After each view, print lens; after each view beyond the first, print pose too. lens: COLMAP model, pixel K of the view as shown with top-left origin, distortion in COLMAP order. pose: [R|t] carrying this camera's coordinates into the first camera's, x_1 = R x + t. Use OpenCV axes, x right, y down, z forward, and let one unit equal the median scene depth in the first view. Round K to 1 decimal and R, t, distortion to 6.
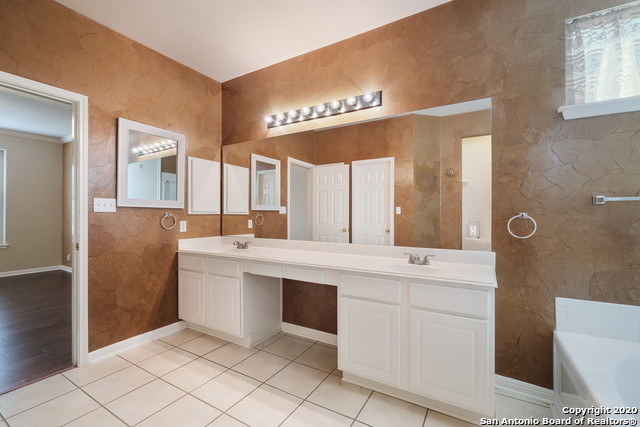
lens RADIAL K [[277.8, 0, 320.4], [0, 277.8, 213.1], [0, 0, 1]] dist [0.002598, -0.000027]
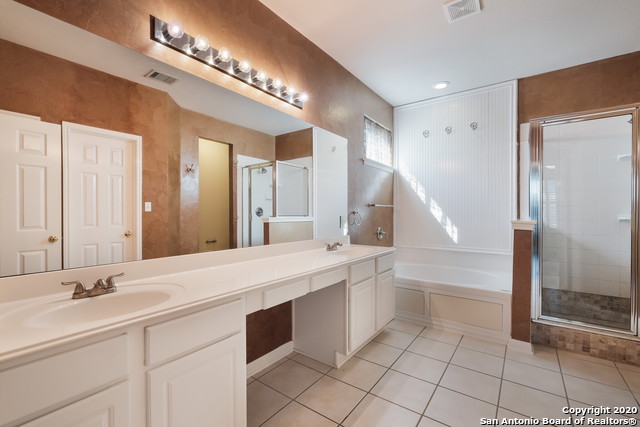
lens RADIAL K [[277.8, 0, 317.2], [0, 277.8, 213.6], [0, 0, 1]] dist [0.002598, -0.000027]
pose [[0.115520, -0.002251, 0.993303, -0.441817], [-0.006380, 0.999975, 0.003008, 0.004503], [-0.993285, -0.006685, 0.115502, 0.433874]]
